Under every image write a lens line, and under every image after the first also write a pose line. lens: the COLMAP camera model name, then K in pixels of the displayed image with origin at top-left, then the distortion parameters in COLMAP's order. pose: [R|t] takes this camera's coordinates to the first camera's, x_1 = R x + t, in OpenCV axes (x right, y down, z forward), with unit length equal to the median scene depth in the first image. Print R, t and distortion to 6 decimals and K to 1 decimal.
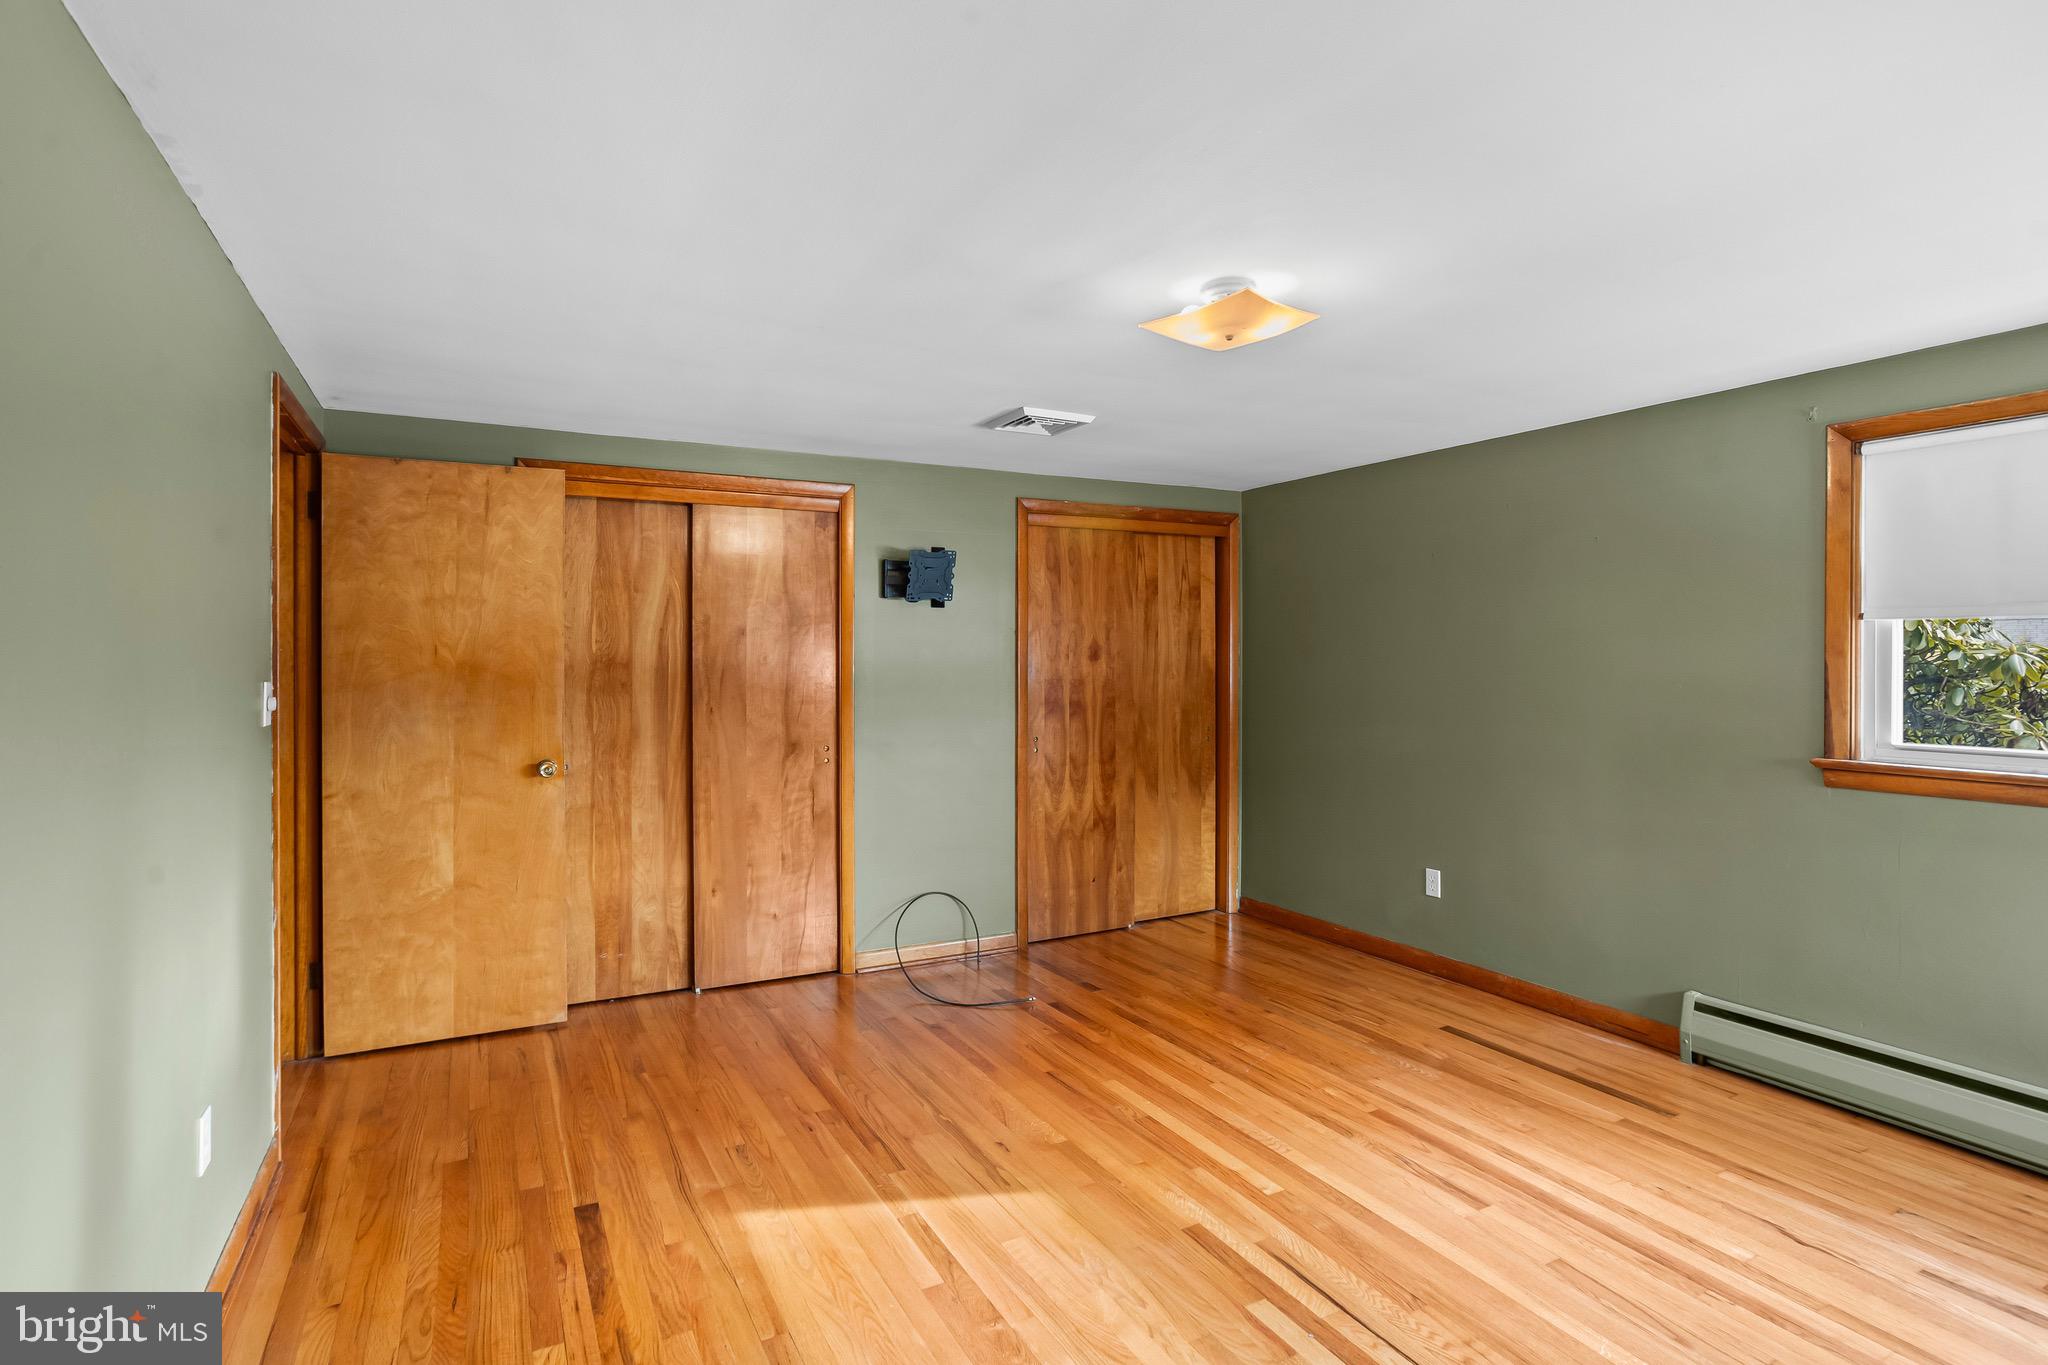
lens RADIAL K [[1052.8, 0, 1015.9], [0, 1052.8, 663.3], [0, 0, 1]] dist [-0.053394, 0.042499]
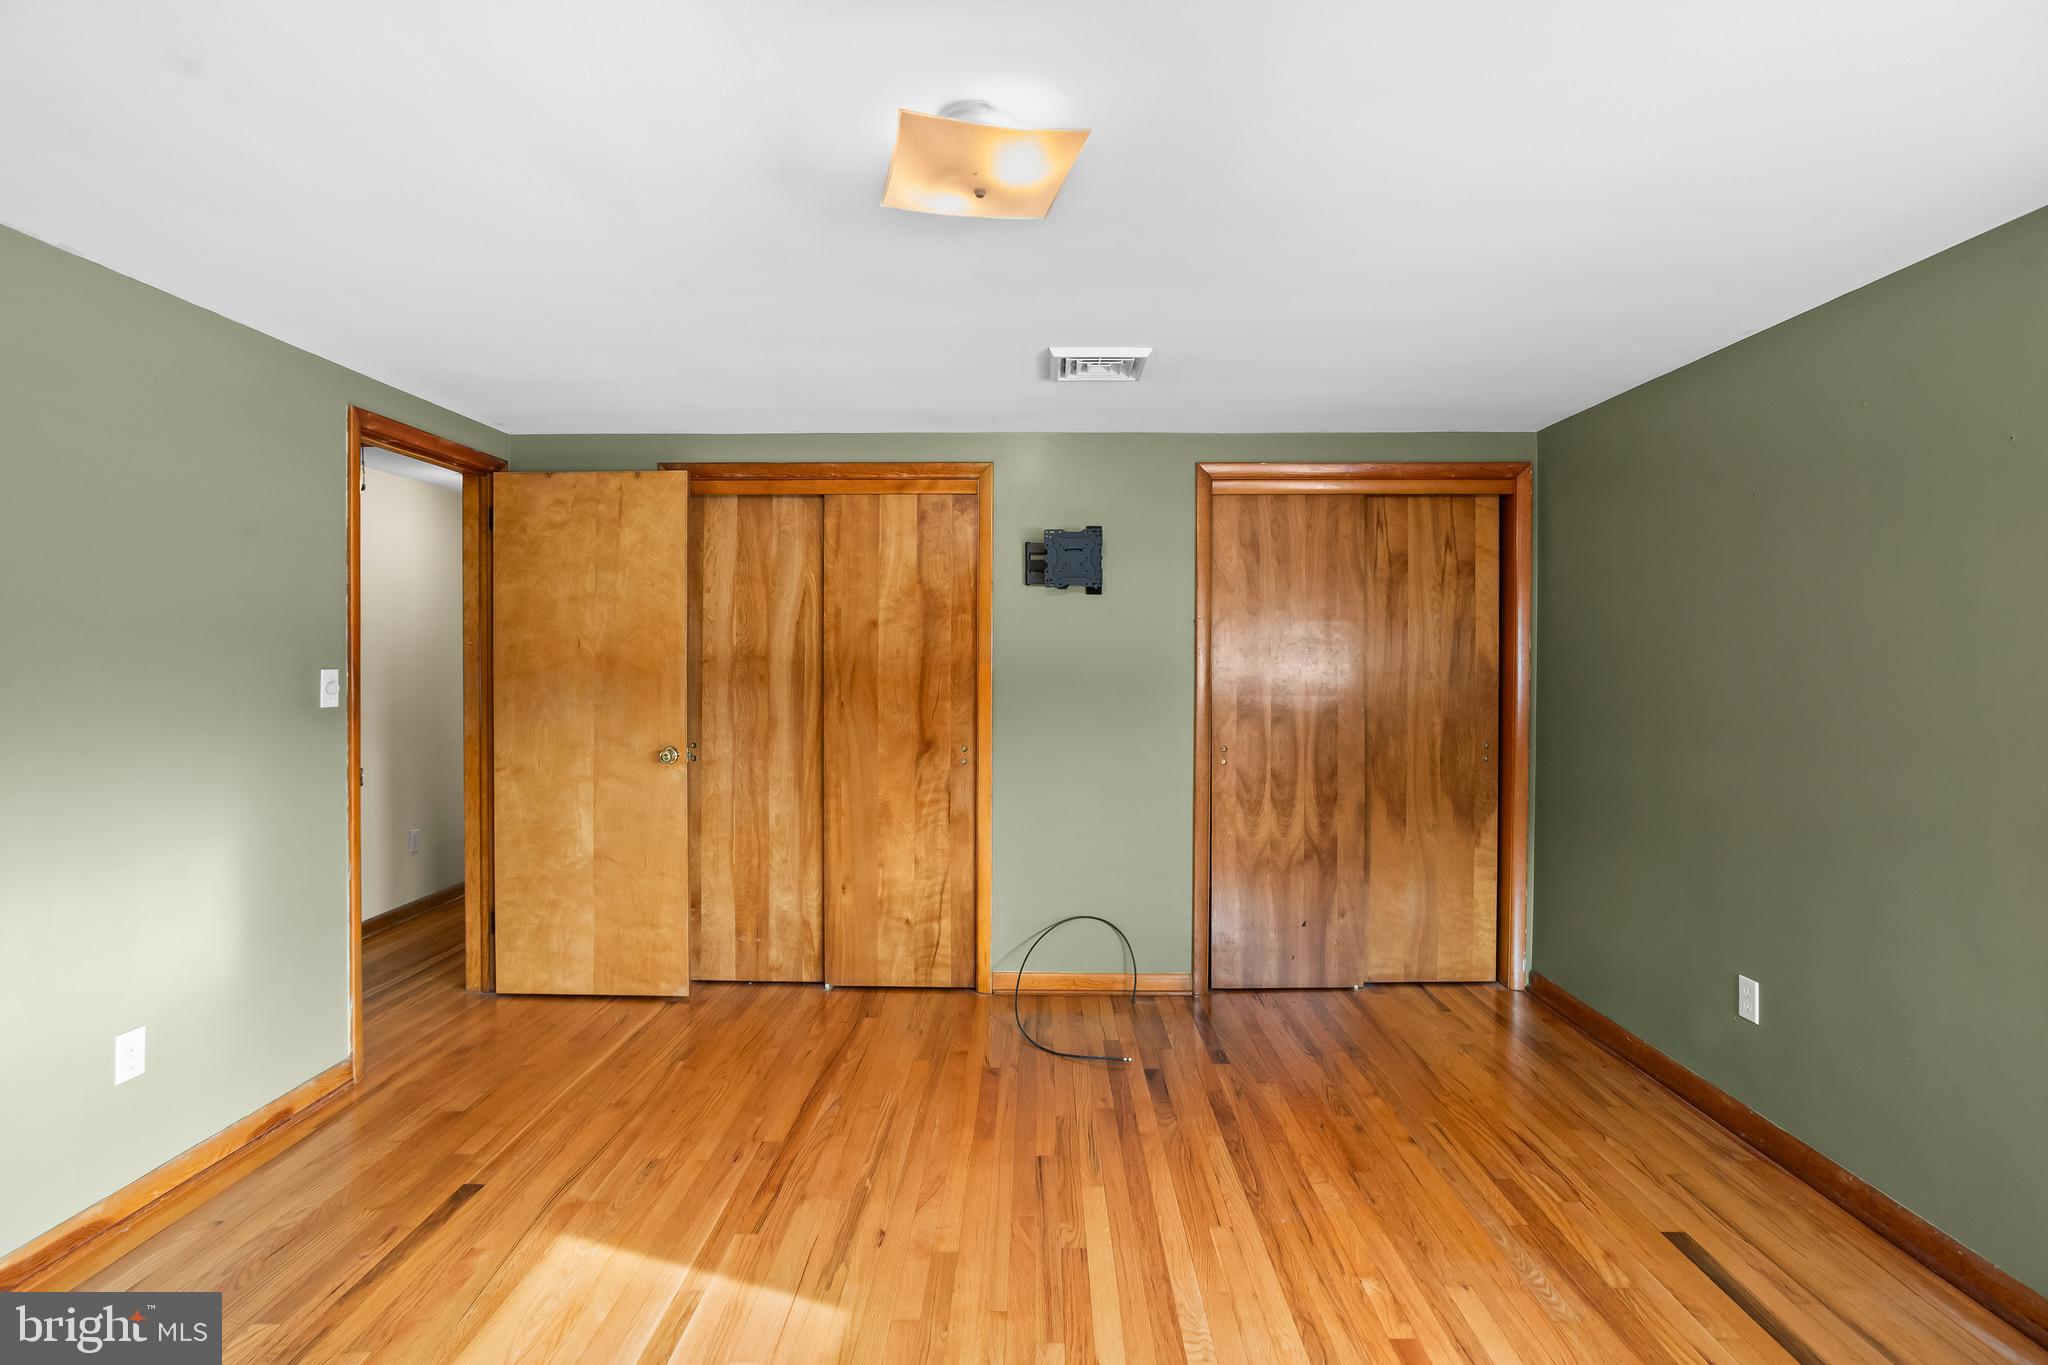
lens RADIAL K [[1033.6, 0, 1004.3], [0, 1033.6, 665.9], [0, 0, 1]] dist [-0.055825, 0.043347]
pose [[0.872050, 0.008828, -0.489337, 0.351100], [-0.005950, 0.999955, 0.007436, 0.000894], [0.489380, -0.003573, 0.872063, 0.256924]]
